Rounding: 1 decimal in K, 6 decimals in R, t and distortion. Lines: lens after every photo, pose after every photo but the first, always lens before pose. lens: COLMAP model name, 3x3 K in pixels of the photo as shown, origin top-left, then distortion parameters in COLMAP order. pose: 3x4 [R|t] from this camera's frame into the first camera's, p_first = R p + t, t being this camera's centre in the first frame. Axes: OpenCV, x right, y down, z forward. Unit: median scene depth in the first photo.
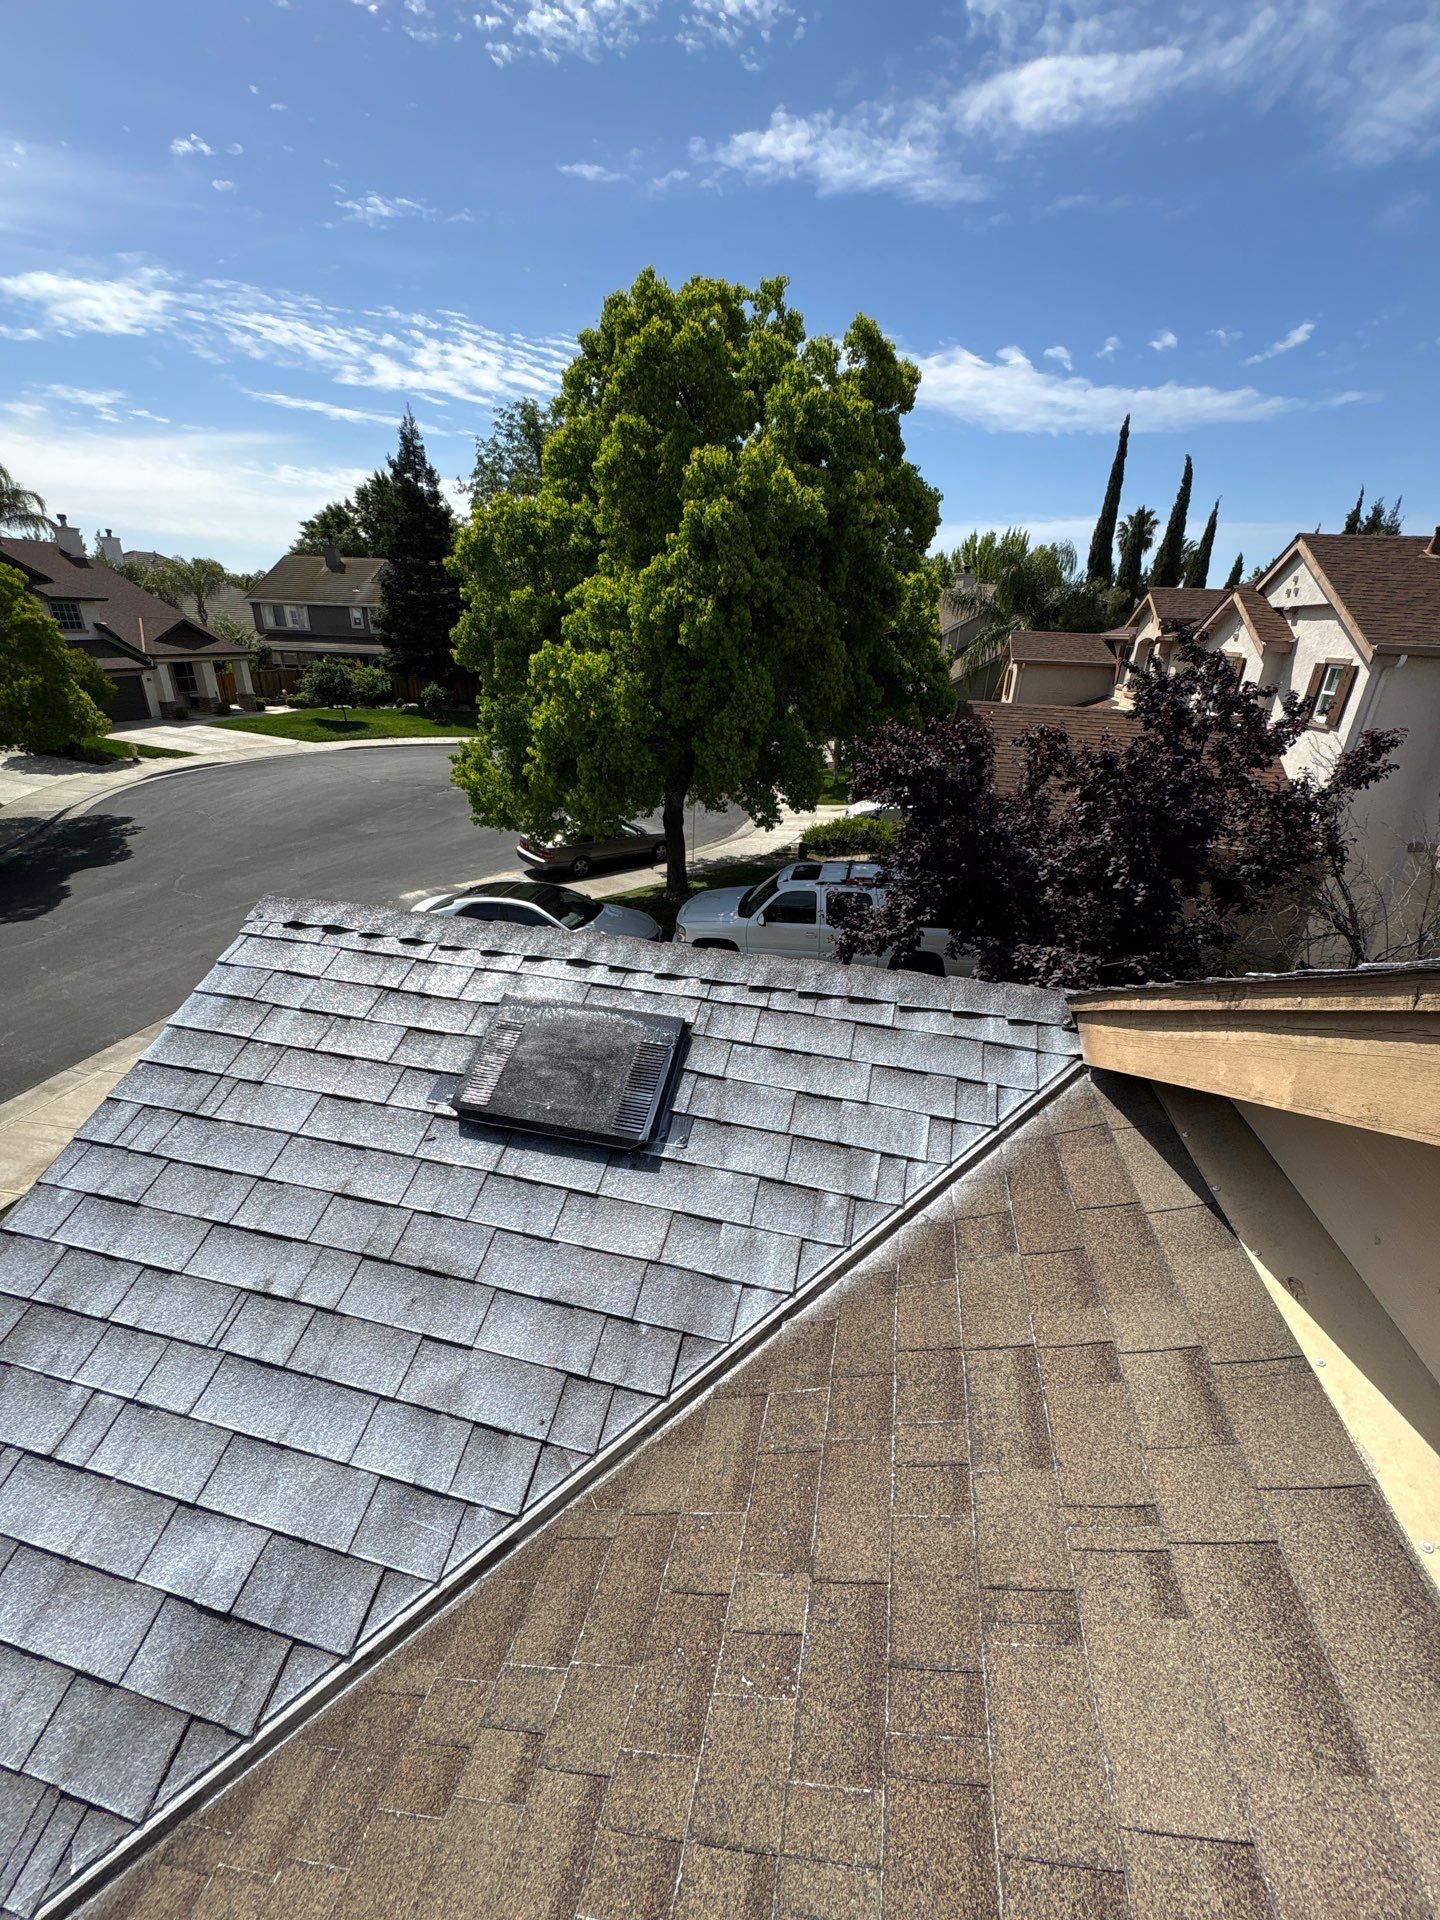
lens RADIAL K [[759.9, 0, 723.0], [0, 759.9, 957.0], [0, 0, 1]] dist [0.000563, -0.000504]
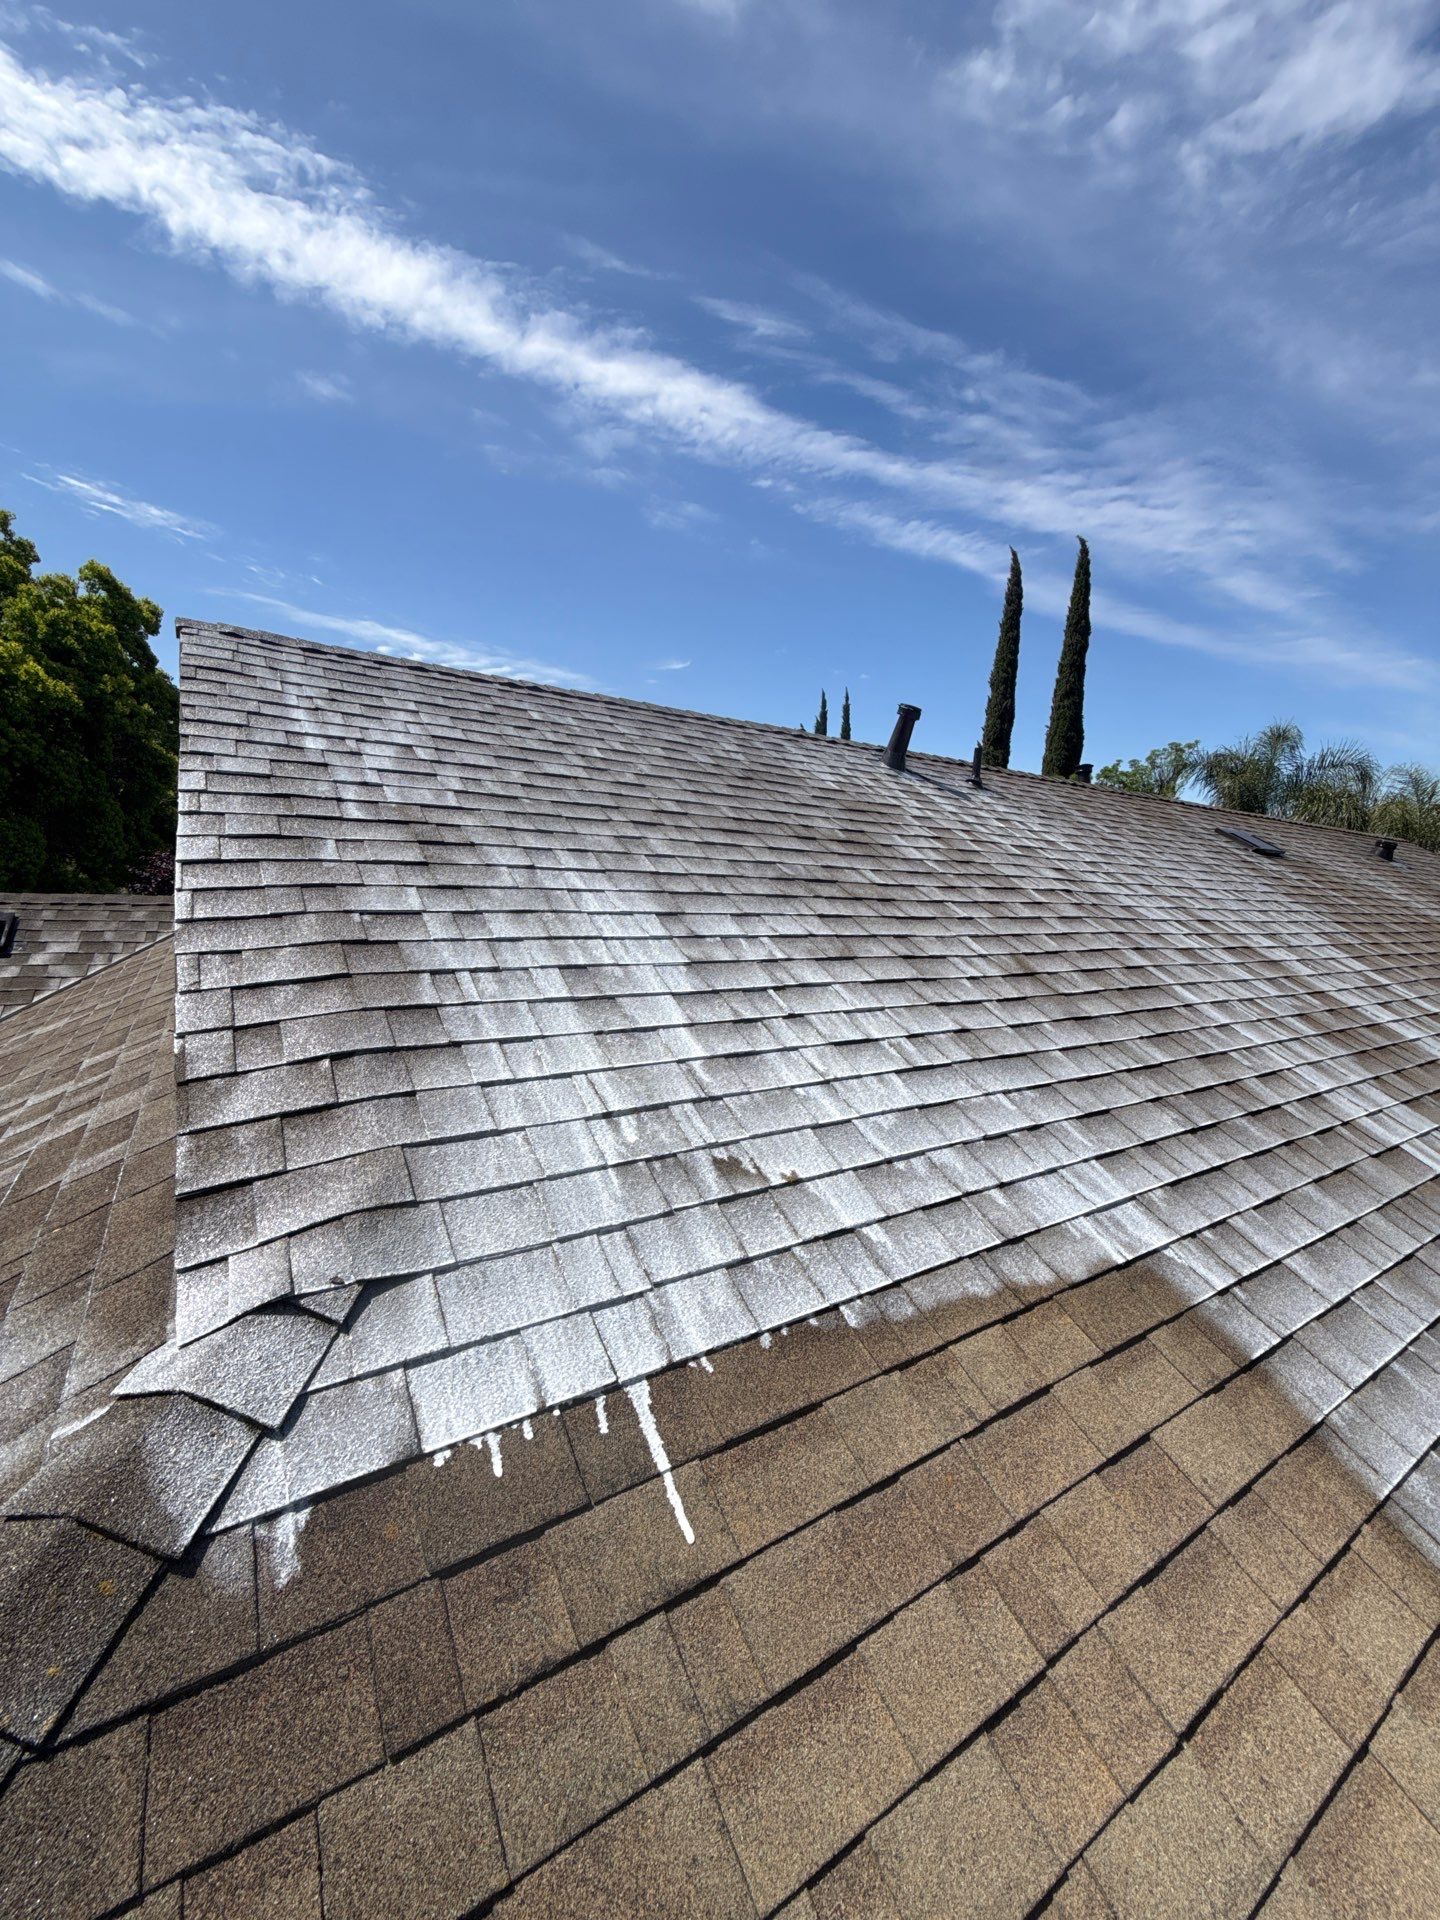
lens RADIAL K [[749.3, 0, 713.4], [0, 749.3, 960.8], [0, 0, 1]] dist [-0.000415, -0.000283]
pose [[0.705413, -0.098854, 0.701870, -0.021220], [0.251408, 0.960739, -0.117362, 0.131558], [-0.662712, 0.259244, 0.702570, -0.253492]]
